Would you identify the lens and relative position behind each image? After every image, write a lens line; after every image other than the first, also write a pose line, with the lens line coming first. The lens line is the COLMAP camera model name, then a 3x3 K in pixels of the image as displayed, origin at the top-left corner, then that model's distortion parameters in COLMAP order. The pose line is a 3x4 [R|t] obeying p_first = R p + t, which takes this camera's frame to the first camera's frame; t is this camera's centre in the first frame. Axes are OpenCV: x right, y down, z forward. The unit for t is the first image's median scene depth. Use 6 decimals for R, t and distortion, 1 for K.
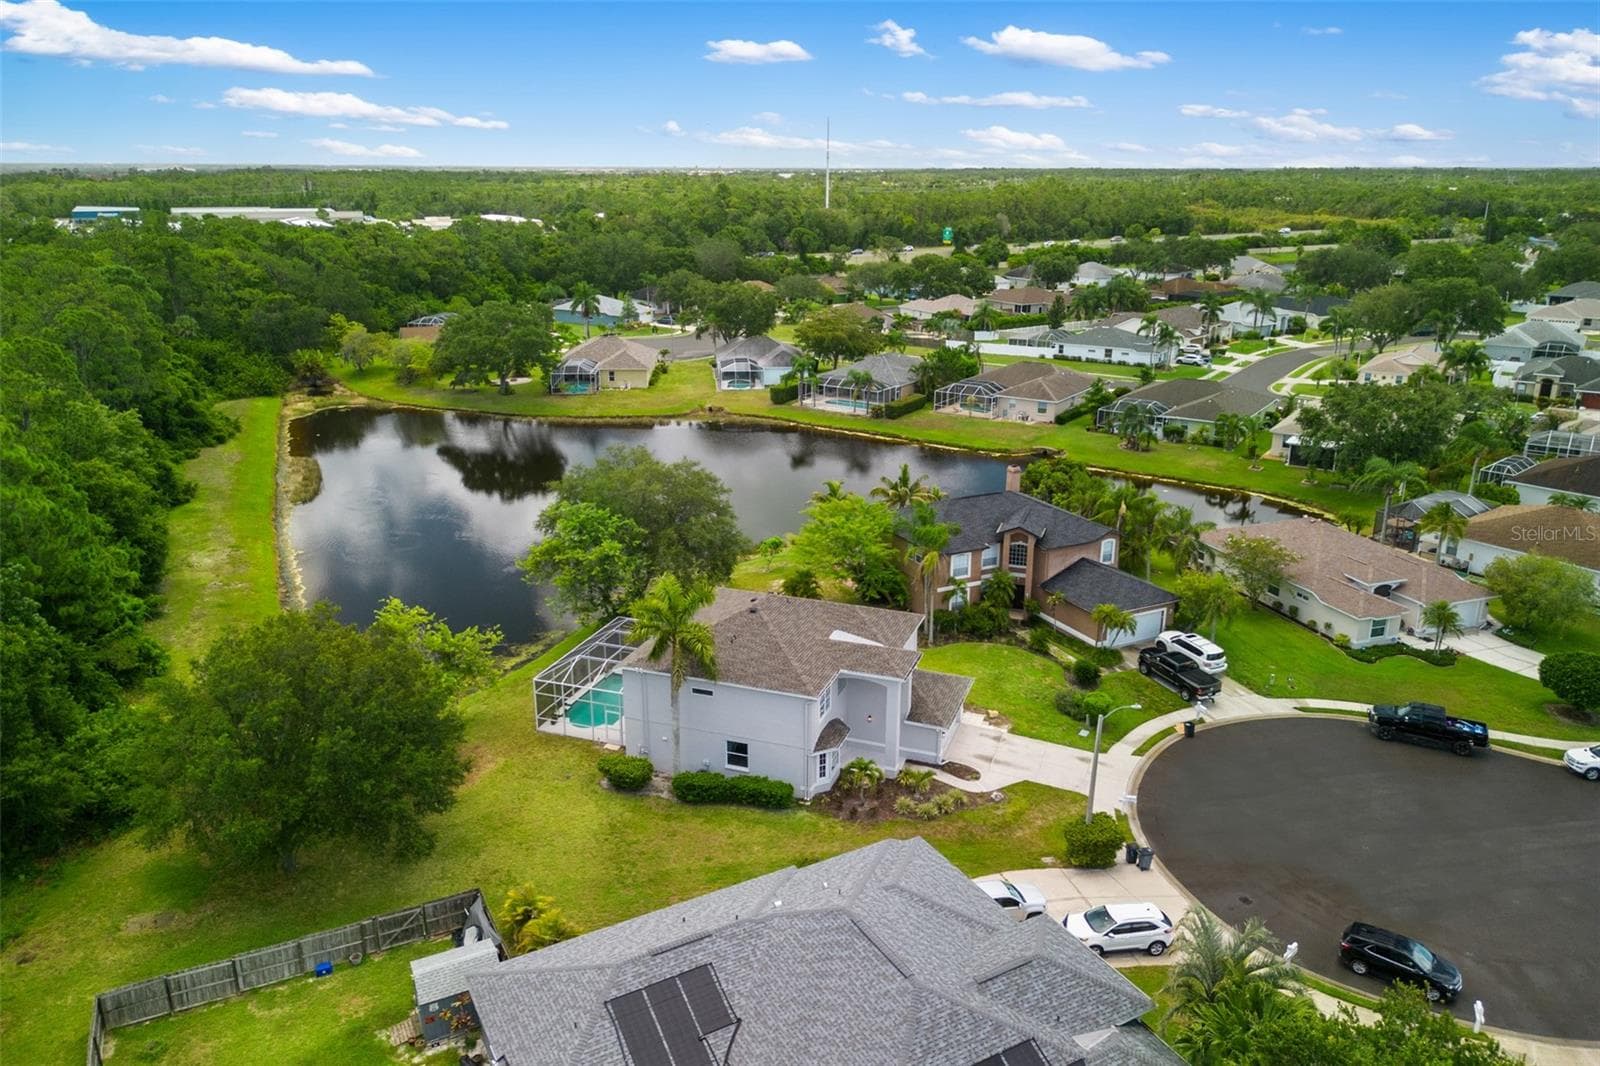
lens RADIAL K [[1145.2, 0, 807.1], [0, 1145.2, 526.7], [0, 0, 1]] dist [0.048501, -0.032965]
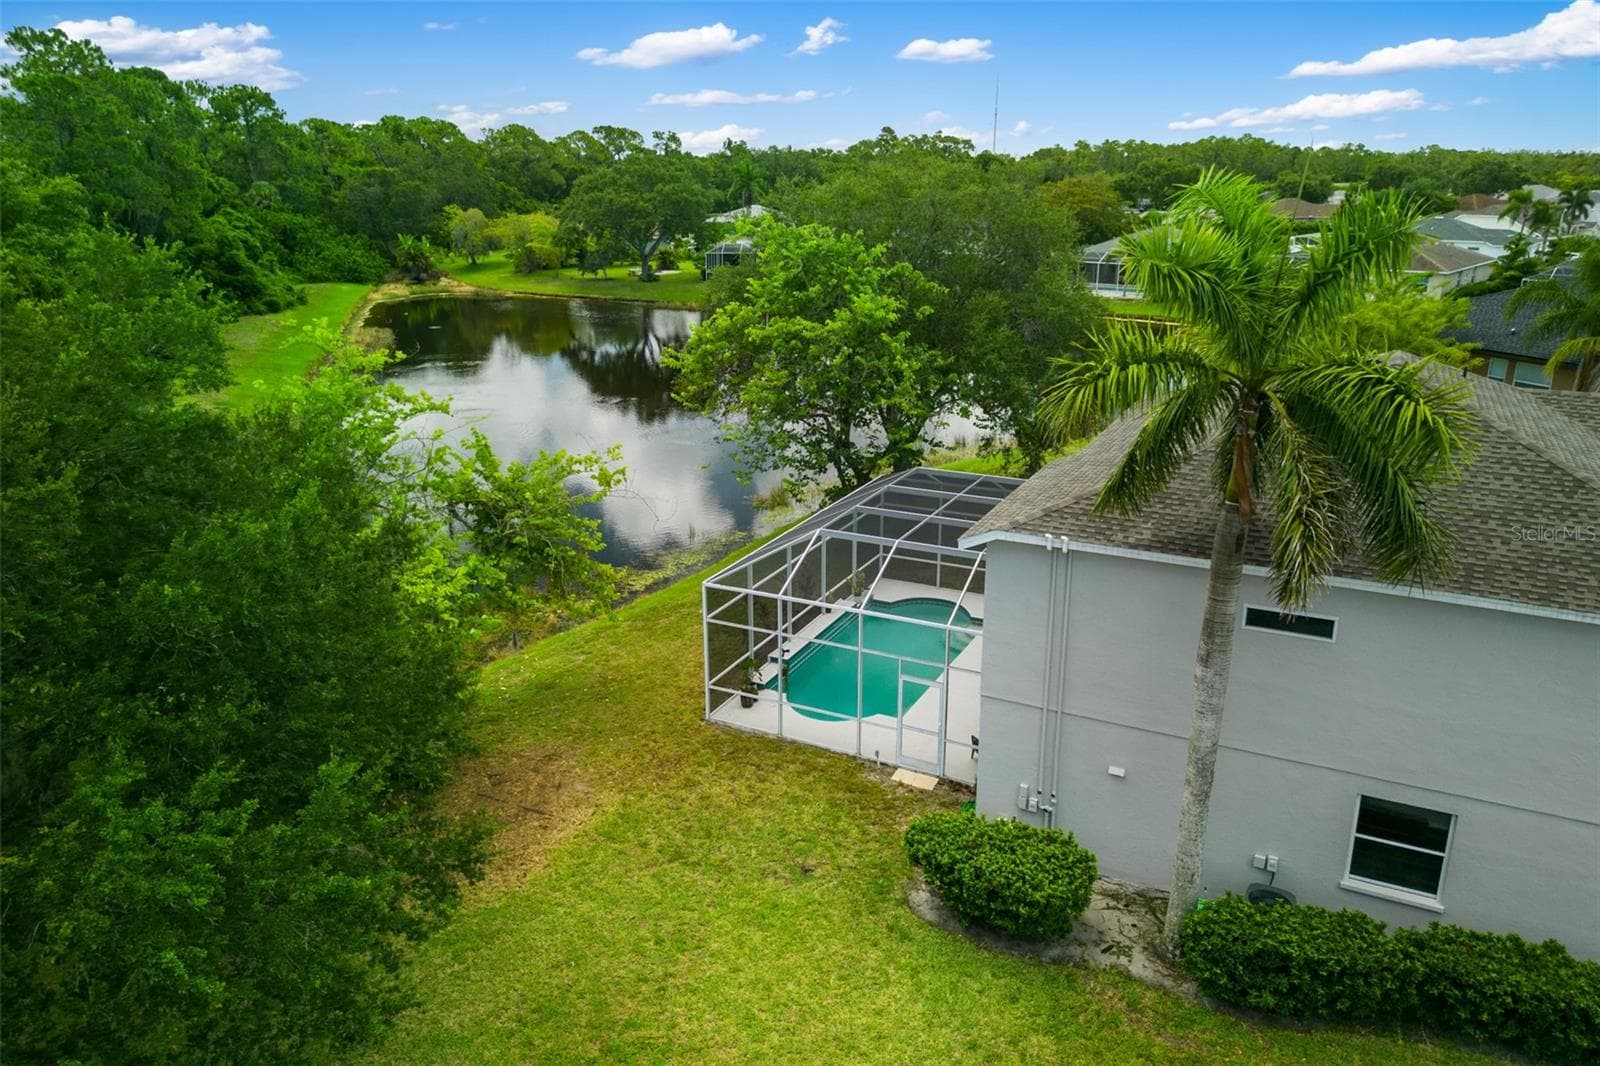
lens RADIAL K [[1145.2, 0, 794.2], [0, 1145.2, 527.6], [0, 0, 1]] dist [0.048501, -0.032965]
pose [[0.991729, 0.030753, -0.124609, -0.161343], [-0.030622, 0.999527, 0.002967, 0.111790], [0.124641, 0.000873, 0.992201, 0.630134]]
